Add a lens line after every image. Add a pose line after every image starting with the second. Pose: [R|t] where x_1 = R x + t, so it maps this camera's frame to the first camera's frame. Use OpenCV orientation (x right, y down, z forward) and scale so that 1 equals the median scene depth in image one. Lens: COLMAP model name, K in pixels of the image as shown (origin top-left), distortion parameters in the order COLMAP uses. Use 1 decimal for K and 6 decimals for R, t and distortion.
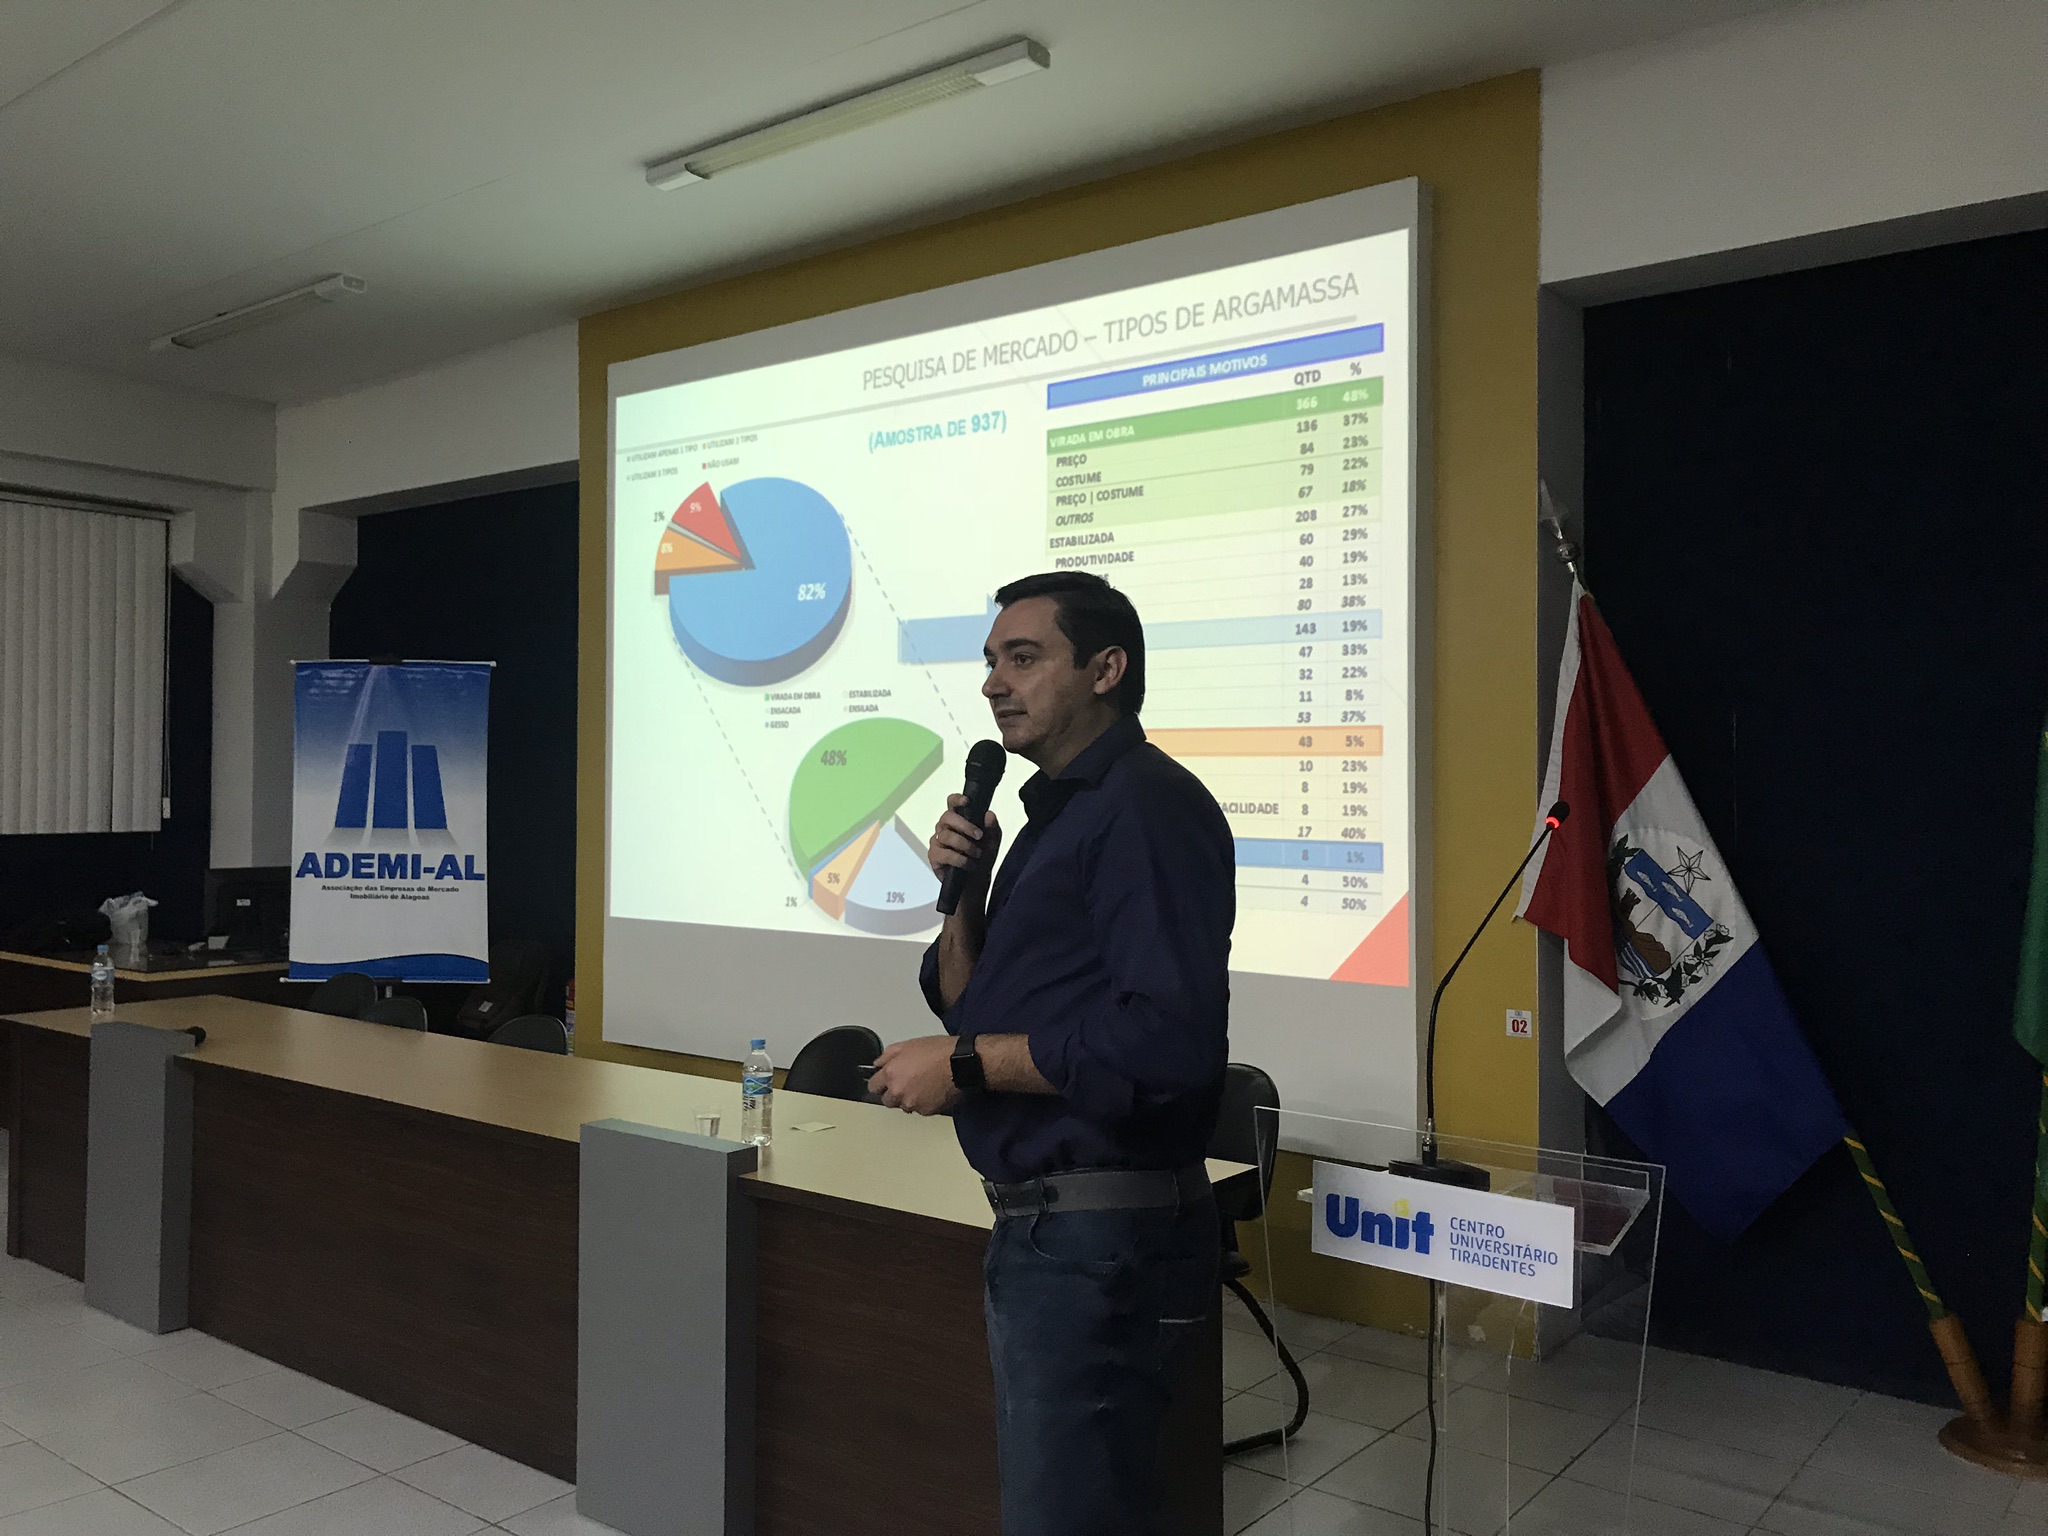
lens RADIAL K [[1665.4, 0, 1024.0], [0, 1665.4, 768.0], [0, 0, 1]] dist [-0.019577, 0.005459]
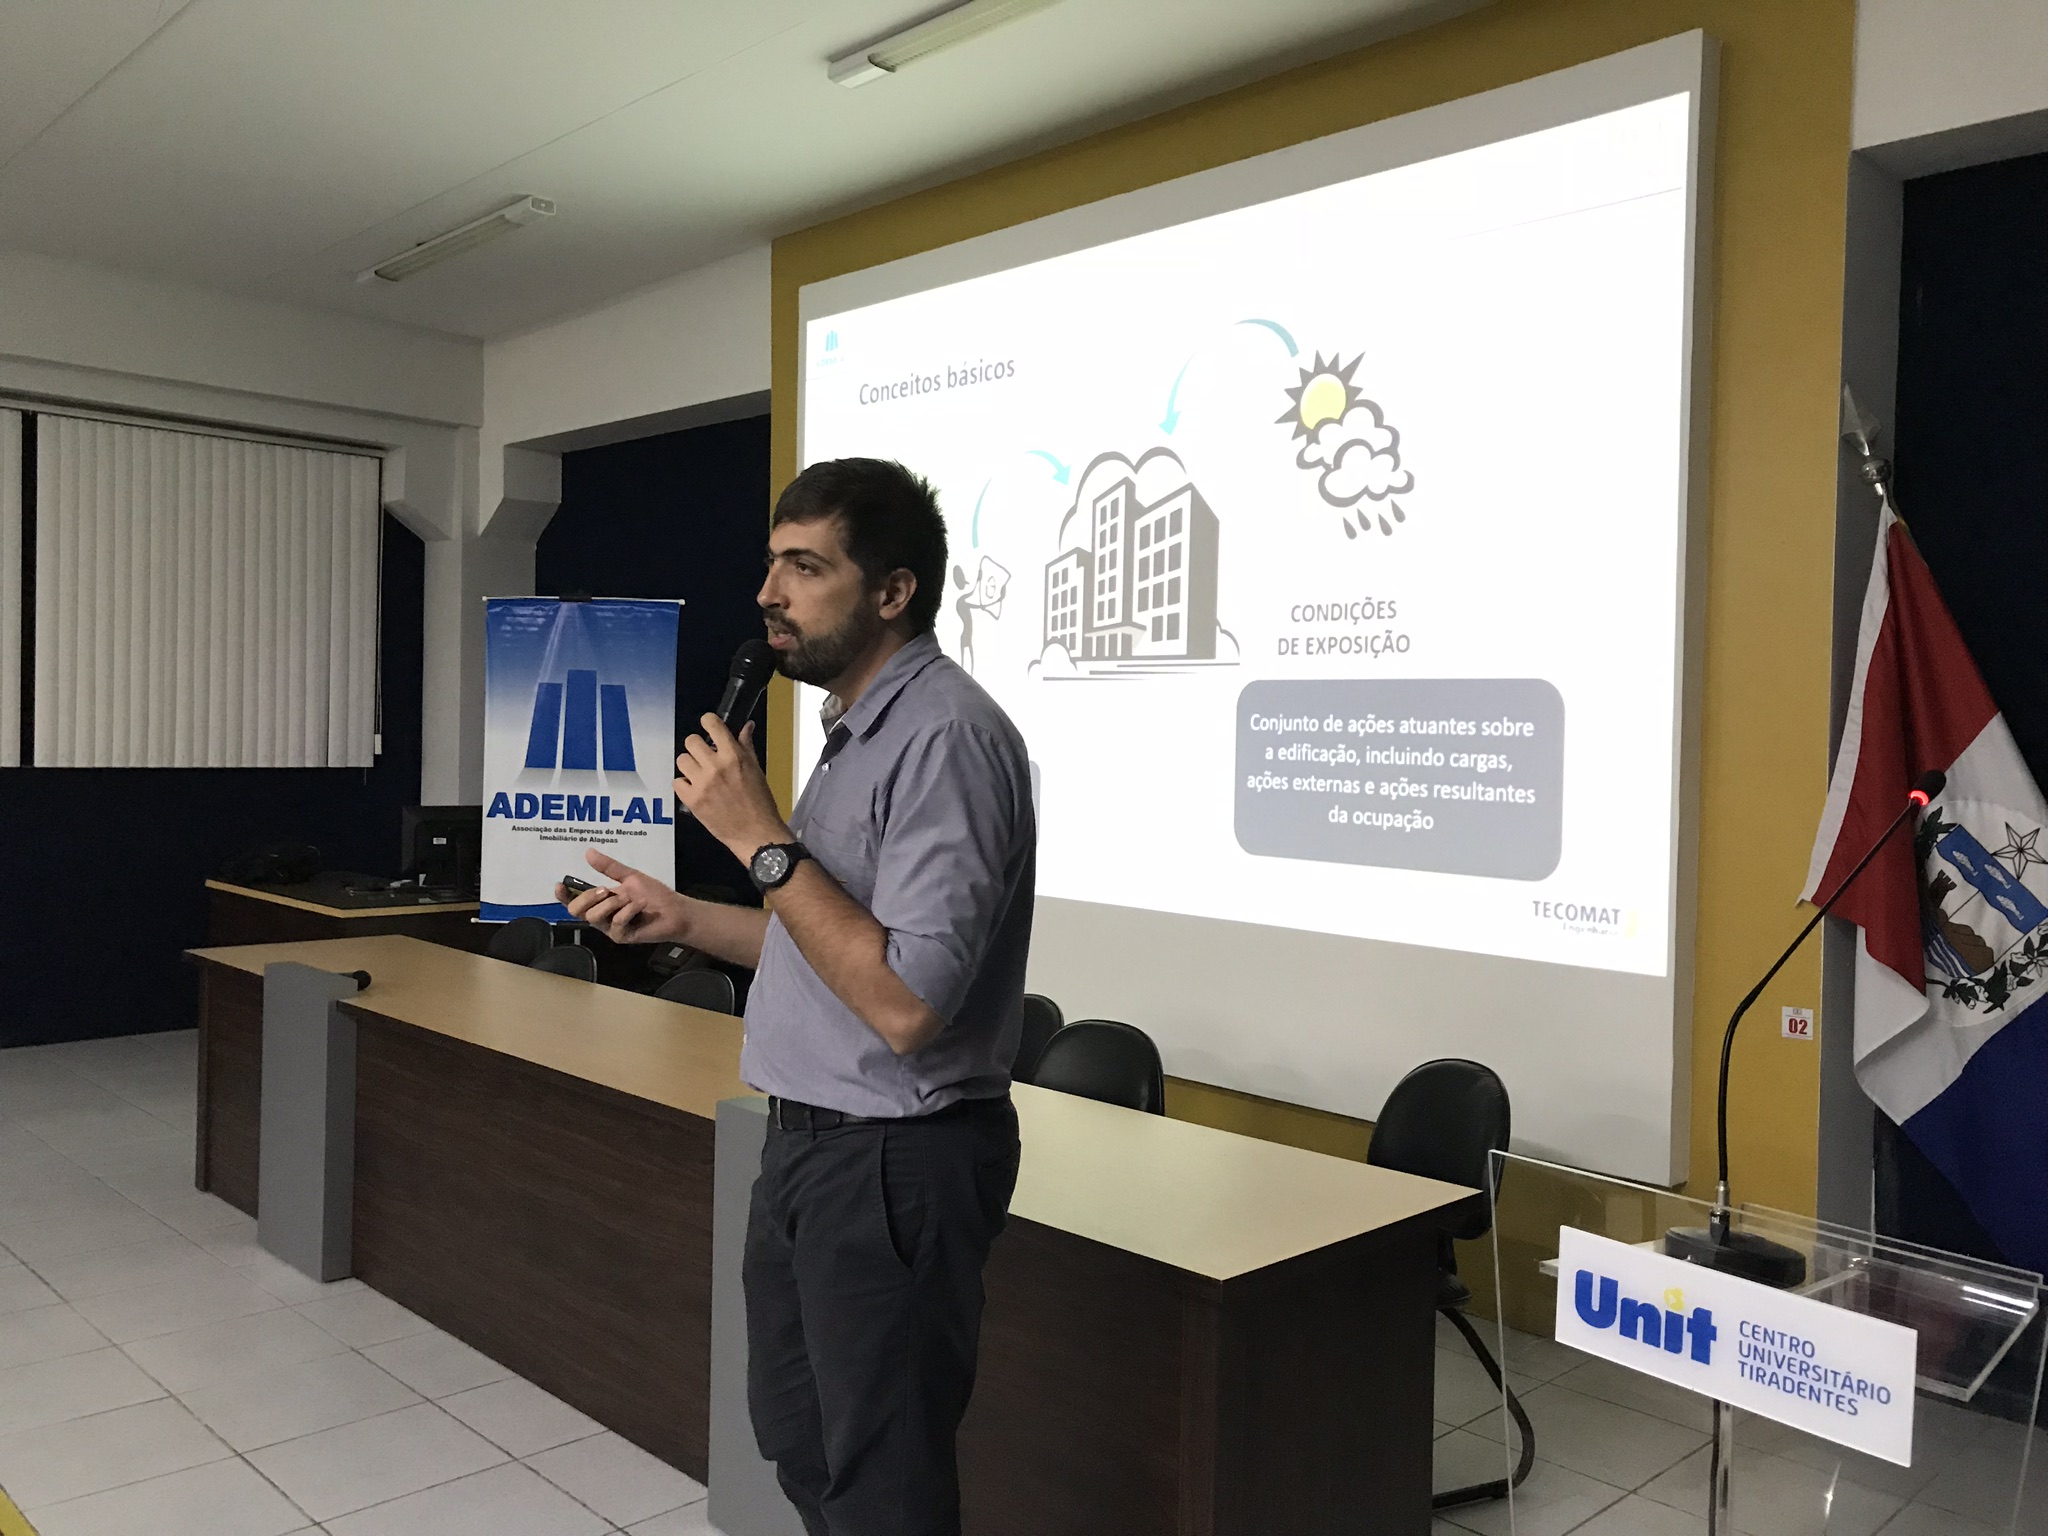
lens RADIAL K [[1658.2, 0, 1024.0], [0, 1658.2, 768.0], [0, 0, 1]] dist [0.006034, -0.002654]
pose [[0.990841, 0.019216, -0.133659, 0.010801], [-0.015068, 0.999375, 0.031974, 0.000341], [0.134190, -0.029667, 0.990511, 0.077931]]
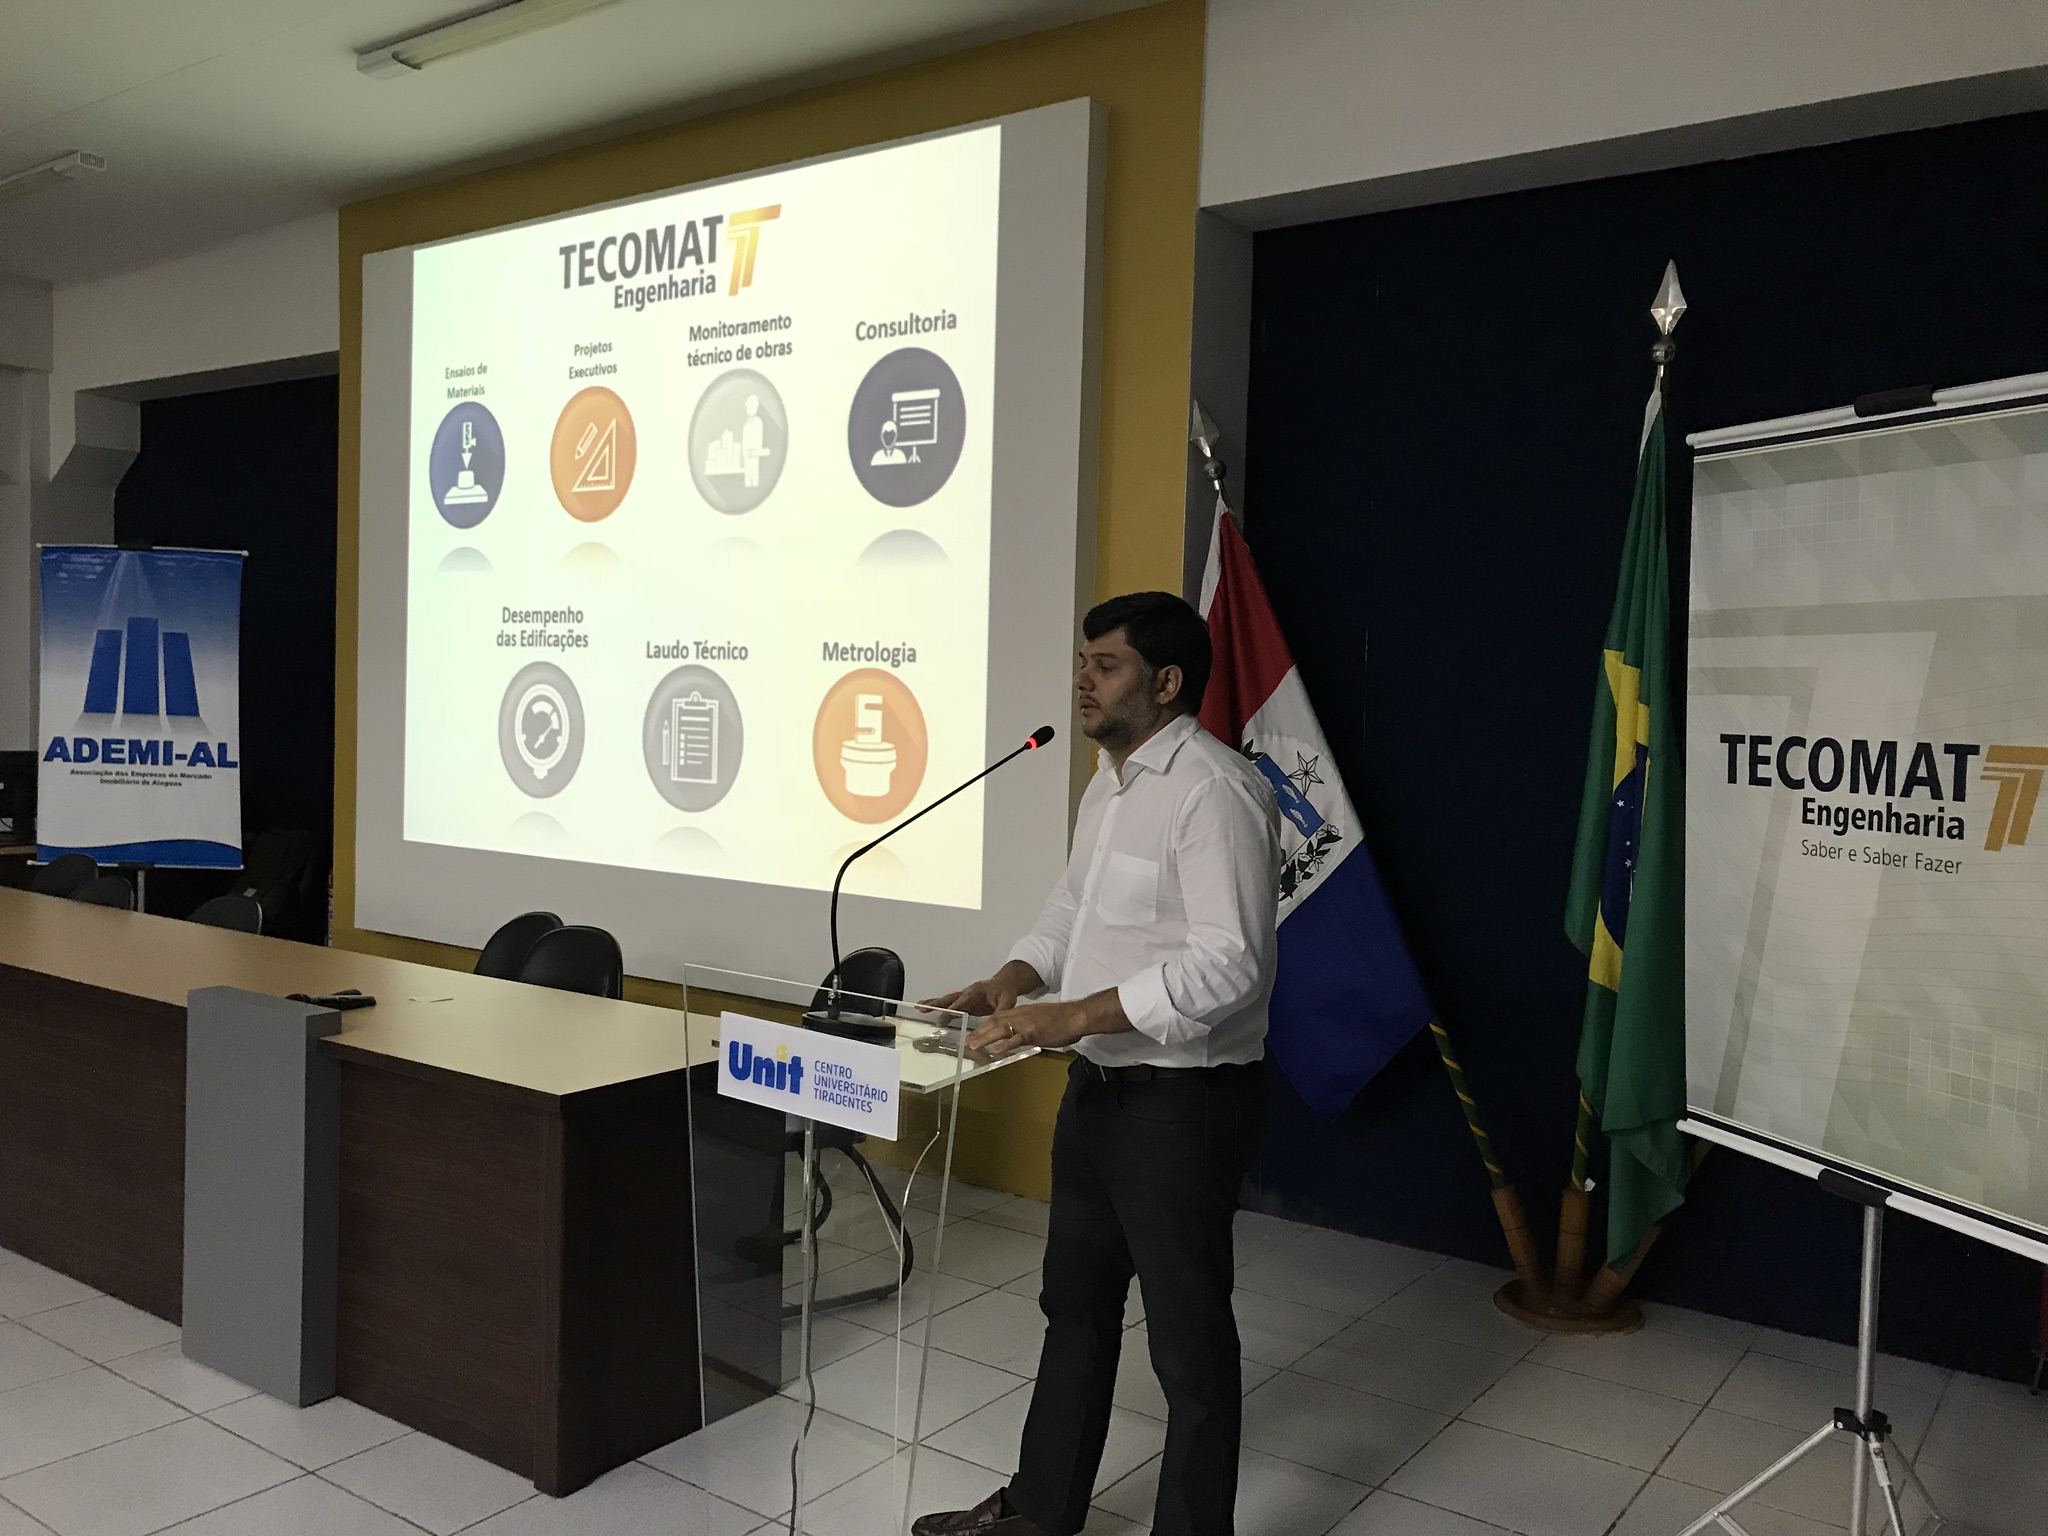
lens RADIAL K [[1648.1, 0, 1043.4], [0, 1648.1, 767.6], [0, 0, 1]] dist [-0.001741, -0.003323]
pose [[0.998009, 0.021419, 0.059320, 0.124546], [-0.024367, 0.998480, 0.049430, 0.006995], [-0.058171, -0.050777, 0.997014, -0.032190]]
